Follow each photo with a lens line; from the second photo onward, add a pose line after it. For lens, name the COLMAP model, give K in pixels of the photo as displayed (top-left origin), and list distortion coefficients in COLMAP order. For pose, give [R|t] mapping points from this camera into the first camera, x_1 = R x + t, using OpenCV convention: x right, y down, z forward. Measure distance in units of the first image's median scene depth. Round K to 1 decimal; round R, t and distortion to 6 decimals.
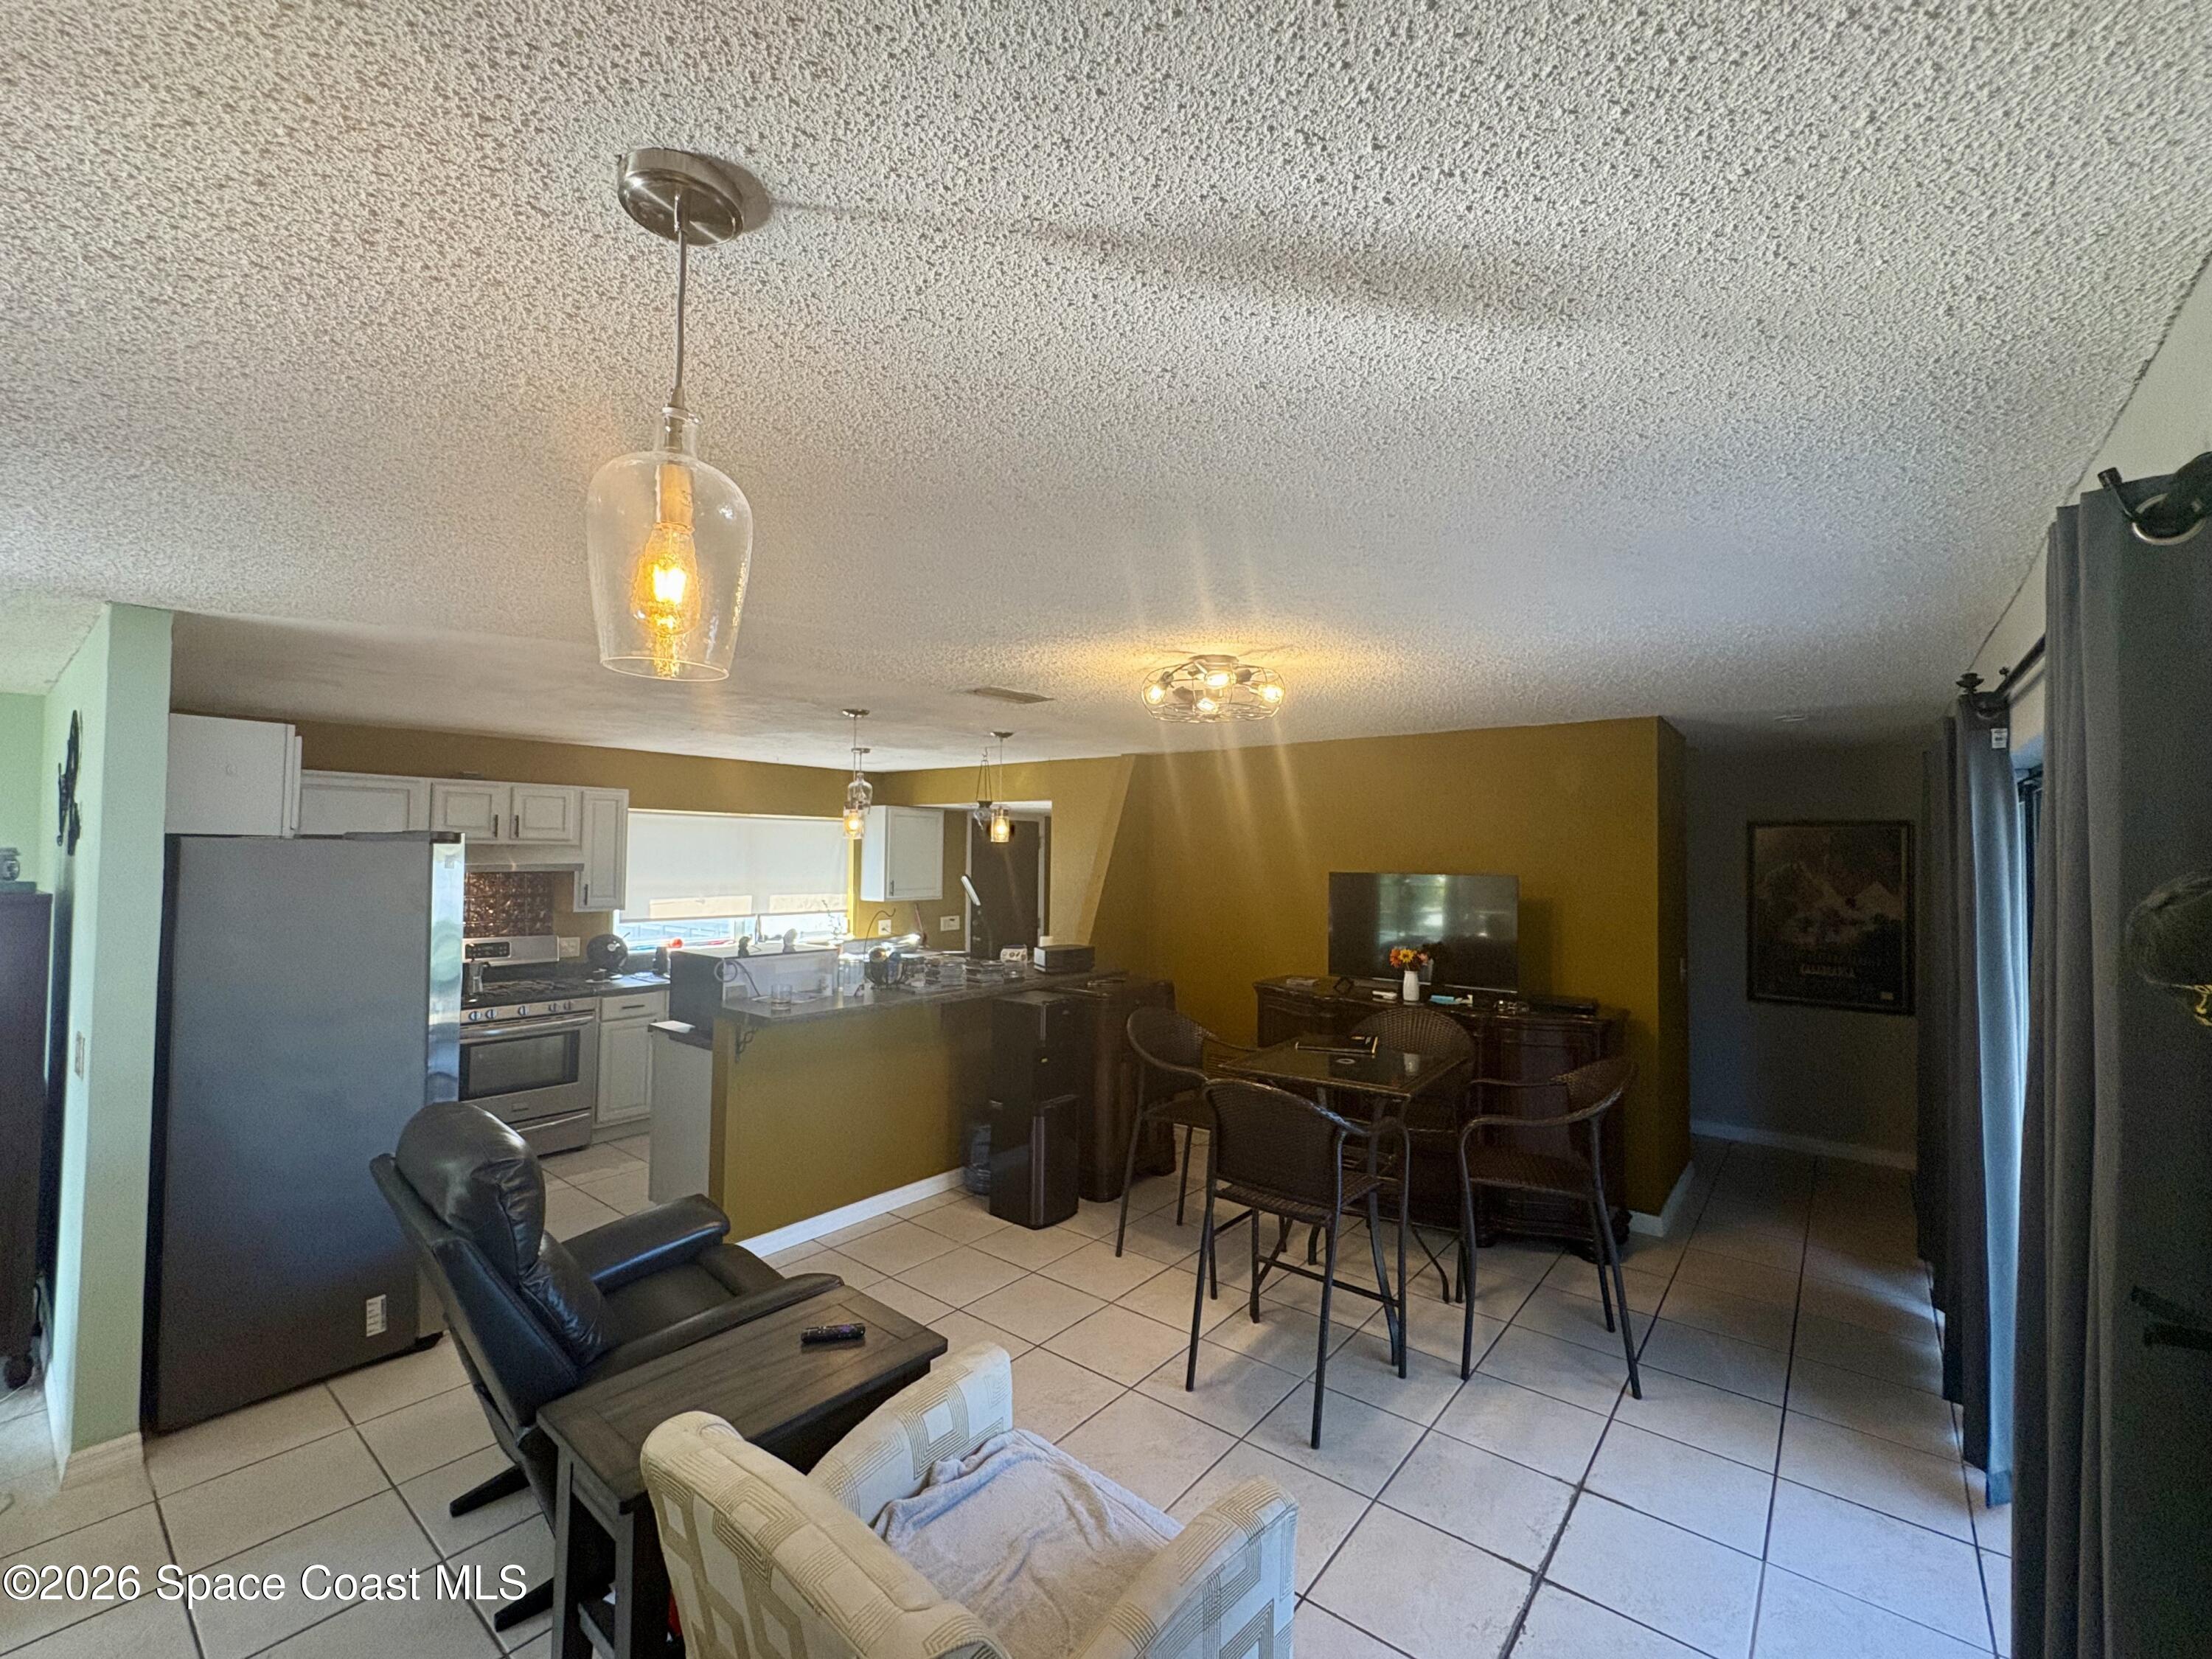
lens RADIAL K [[917.1, 0, 1103.9], [0, 917.1, 831.7], [0, 0, 1]] dist [-0.001050, -0.000256]
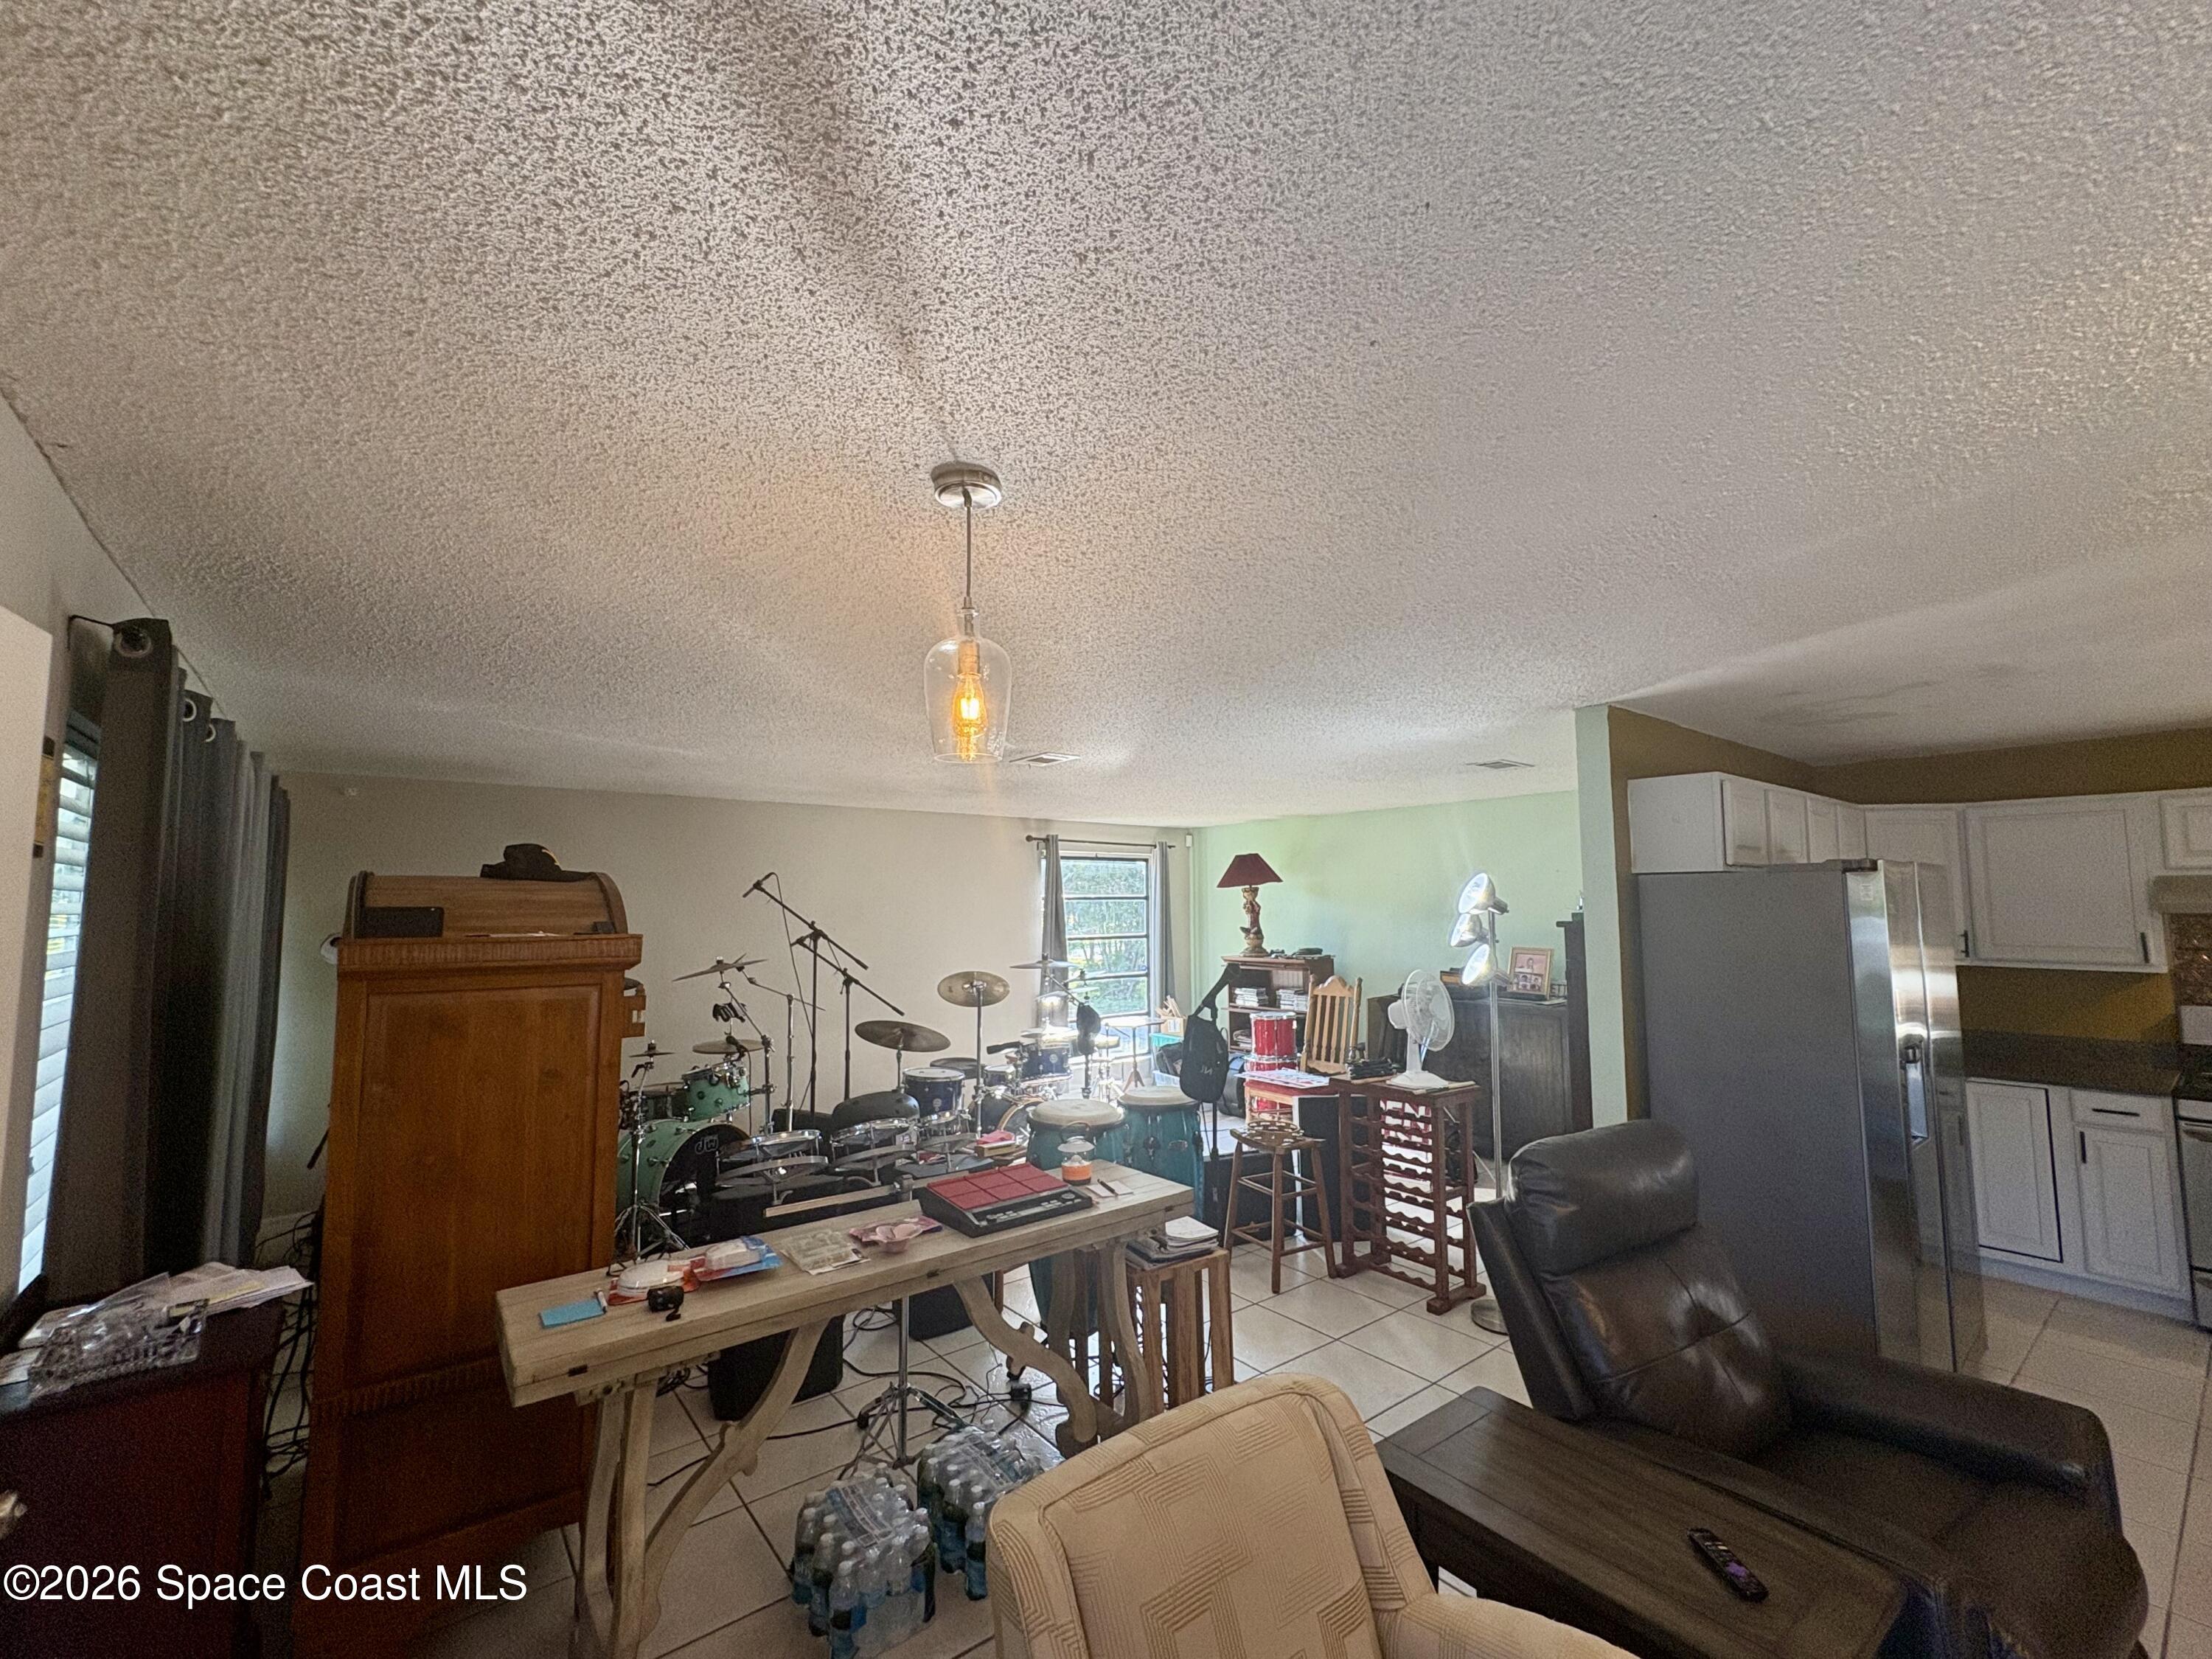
lens RADIAL K [[917.1, 0, 1098.1], [0, 917.1, 827.3], [0, 0, 1]] dist [-0.001050, -0.000256]
pose [[-0.216892, -0.088976, -0.972132, 0.288924], [0.026284, 0.994944, -0.096928, 0.031530], [0.975842, -0.046575, -0.213457, 0.408066]]
